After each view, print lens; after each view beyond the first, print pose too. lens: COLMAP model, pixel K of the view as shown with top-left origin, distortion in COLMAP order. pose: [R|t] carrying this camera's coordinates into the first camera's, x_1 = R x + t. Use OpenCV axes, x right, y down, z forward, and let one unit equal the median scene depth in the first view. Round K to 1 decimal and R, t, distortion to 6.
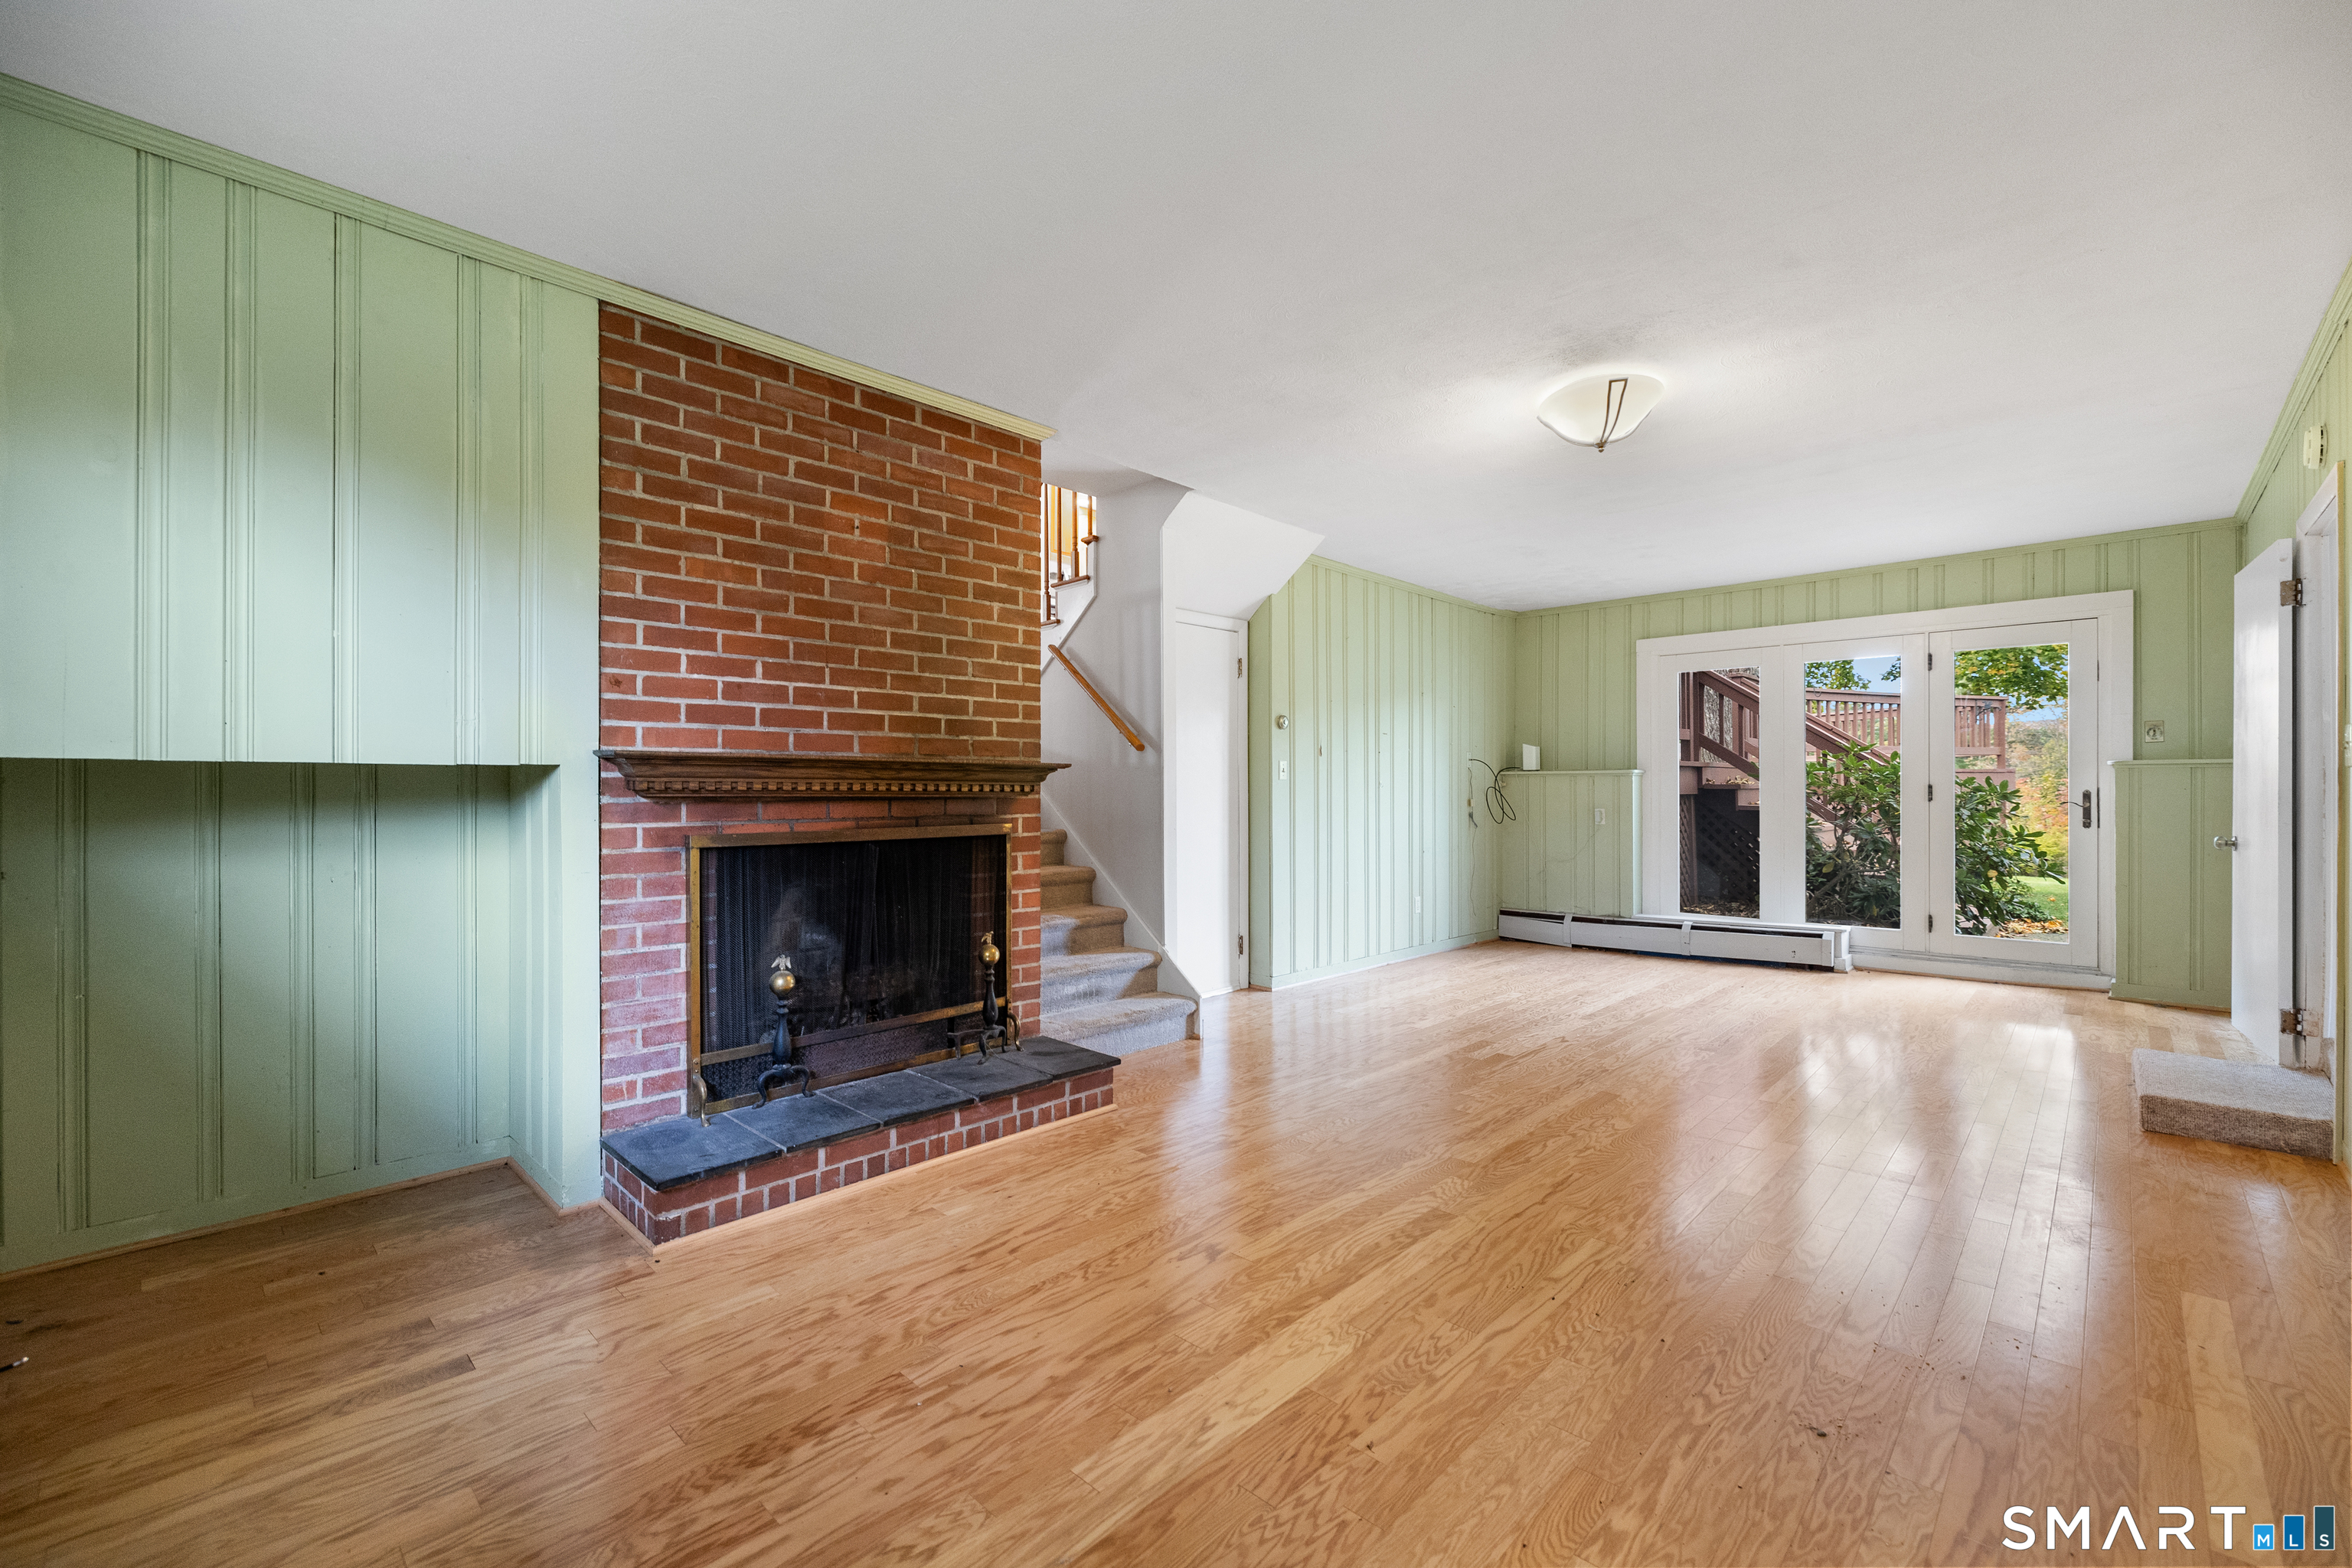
lens RADIAL K [[982.5, 0, 1191.4], [0, 982.5, 784.1], [0, 0, 1]] dist [0.000218, -0.000273]
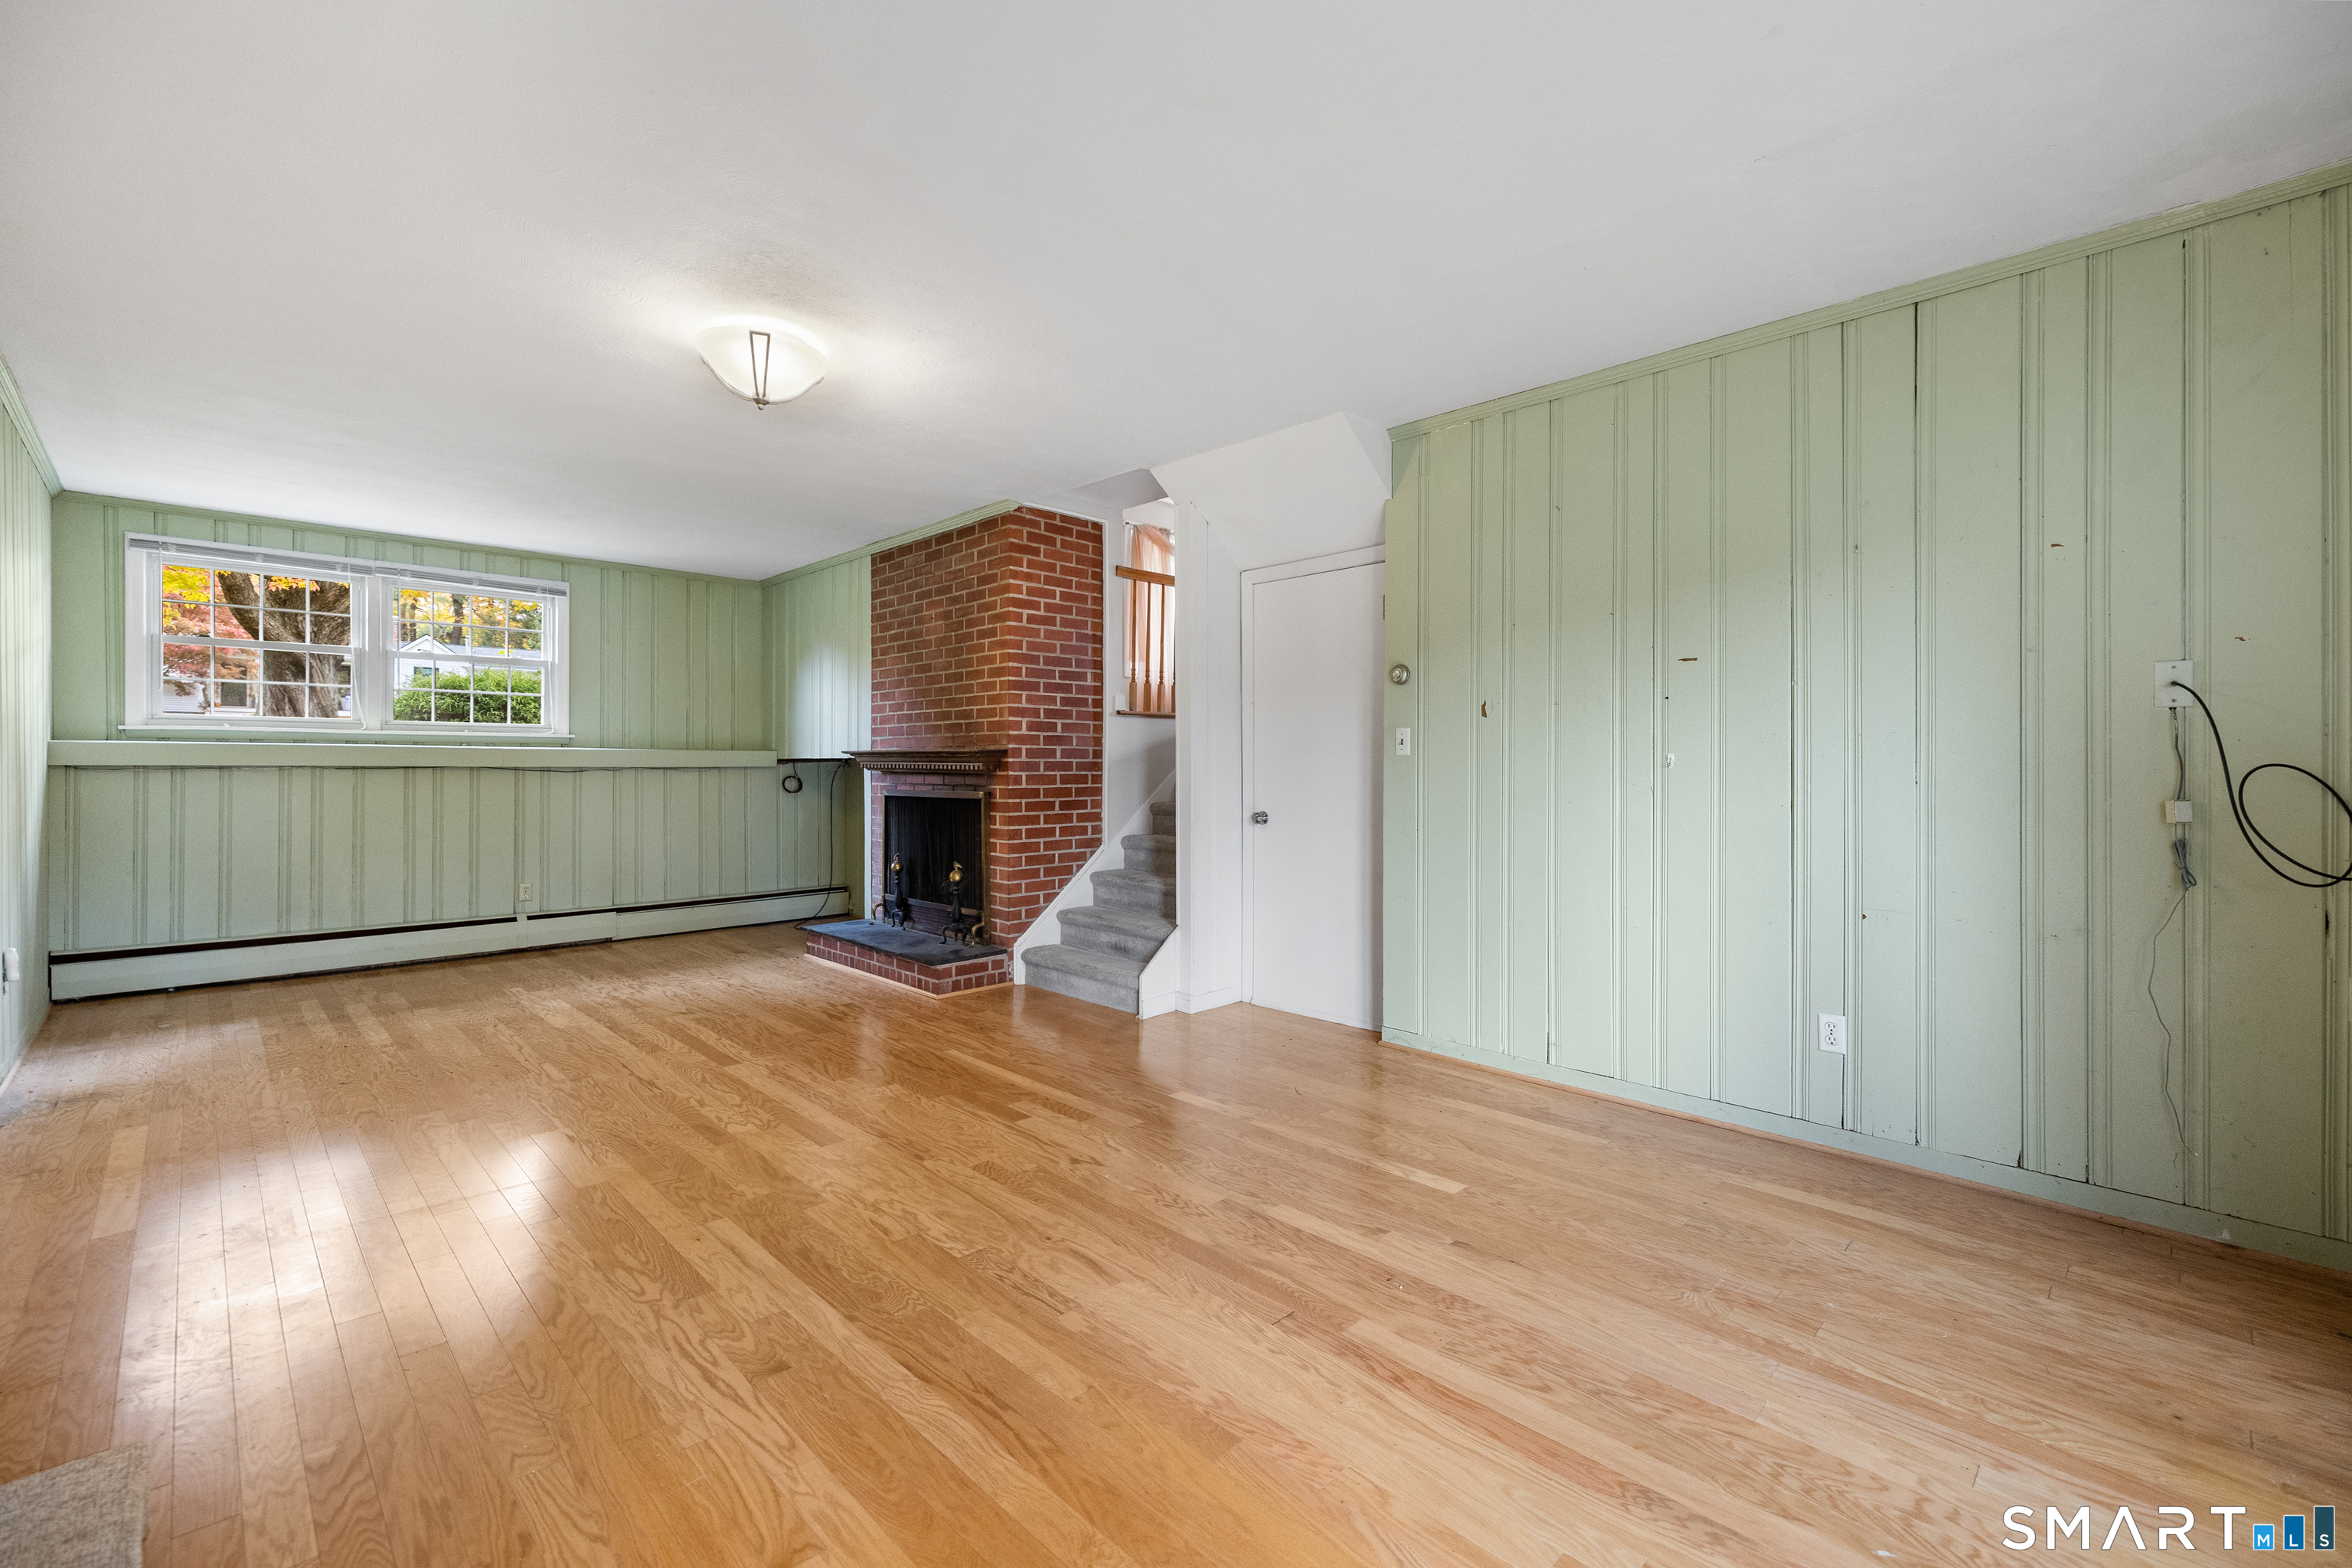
lens RADIAL K [[989.7, 0, 1176.8], [0, 989.7, 763.3], [0, 0, 1]] dist [0.000558, 0.000055]
pose [[-0.033743, -0.002006, -0.999429, 1.314973], [0.004591, 0.999987, -0.002162, 0.003147], [0.999420, -0.004661, -0.033733, 1.396245]]
